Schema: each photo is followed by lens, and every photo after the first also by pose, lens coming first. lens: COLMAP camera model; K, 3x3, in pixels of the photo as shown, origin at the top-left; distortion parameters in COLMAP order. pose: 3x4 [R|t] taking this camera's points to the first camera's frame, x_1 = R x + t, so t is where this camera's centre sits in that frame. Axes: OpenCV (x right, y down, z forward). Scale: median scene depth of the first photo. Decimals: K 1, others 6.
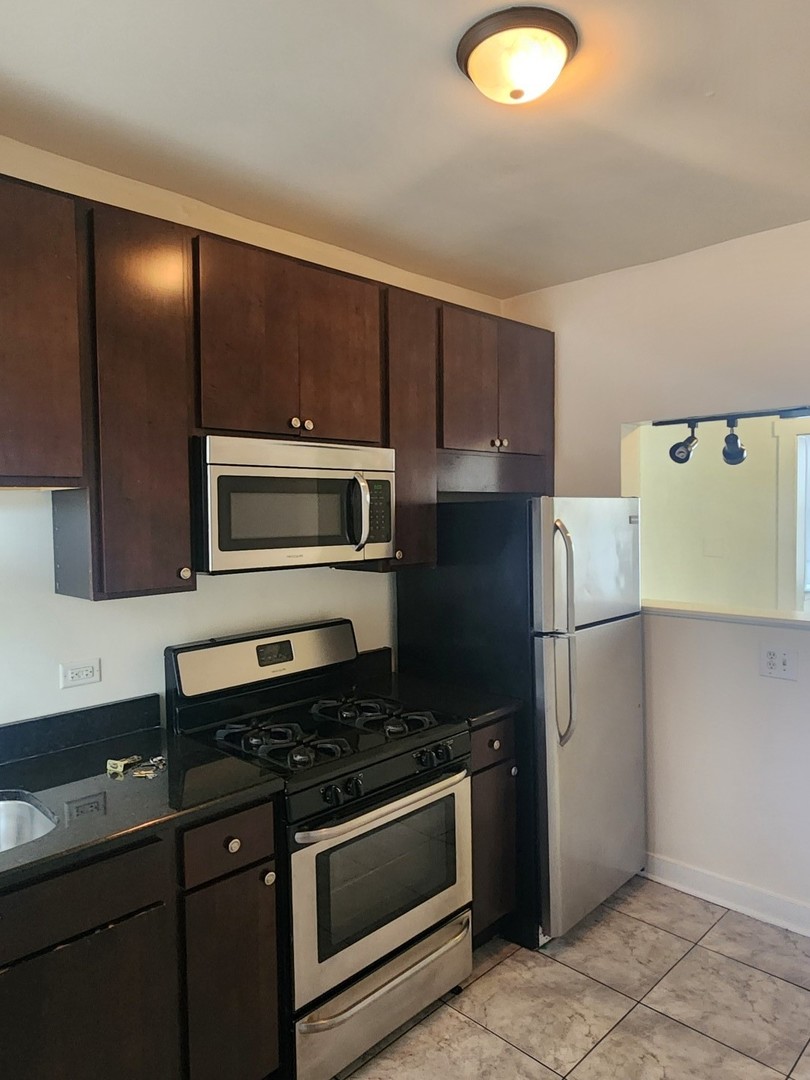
lens RADIAL K [[728.4, 0, 398.4], [0, 728.4, 540.0], [0, 0, 1]] dist [0.001182, -0.000171]
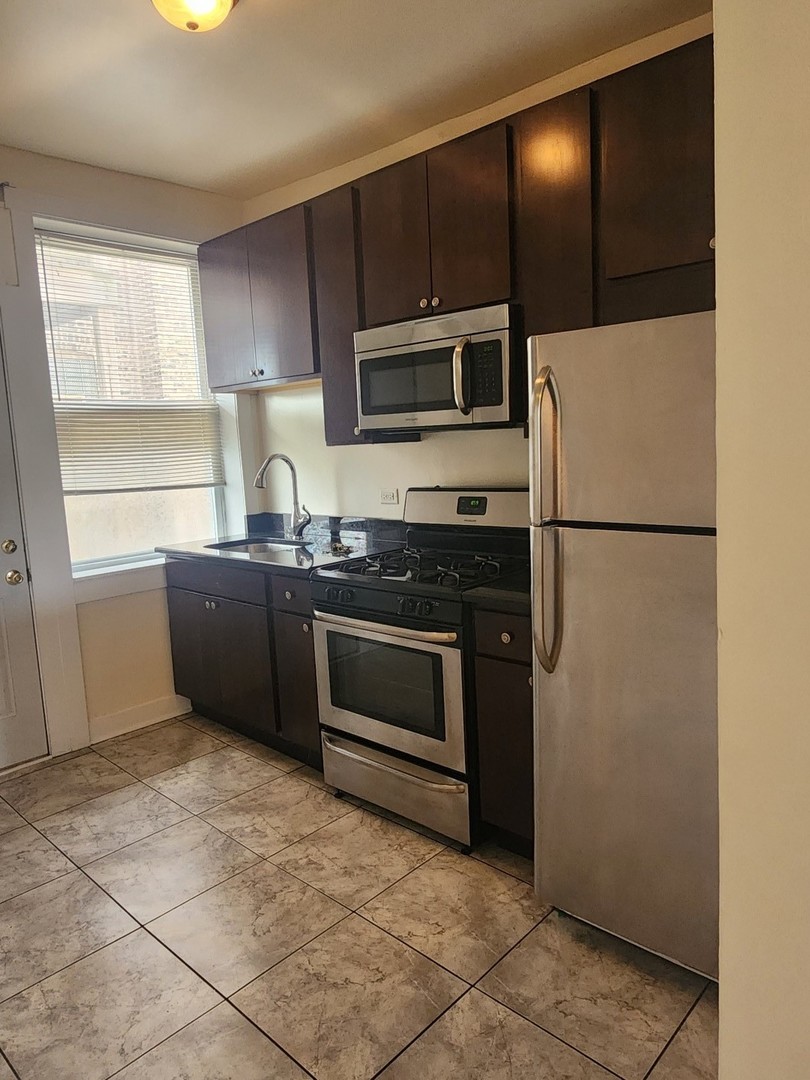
lens RADIAL K [[728.4, 0, 398.4], [0, 728.4, 540.0], [0, 0, 1]] dist [0.001182, -0.000171]
pose [[0.024580, 0.155747, -0.987491, 1.054534], [0.005466, 0.987754, 0.155925, 0.030264], [0.999683, -0.009230, 0.023427, 0.920942]]
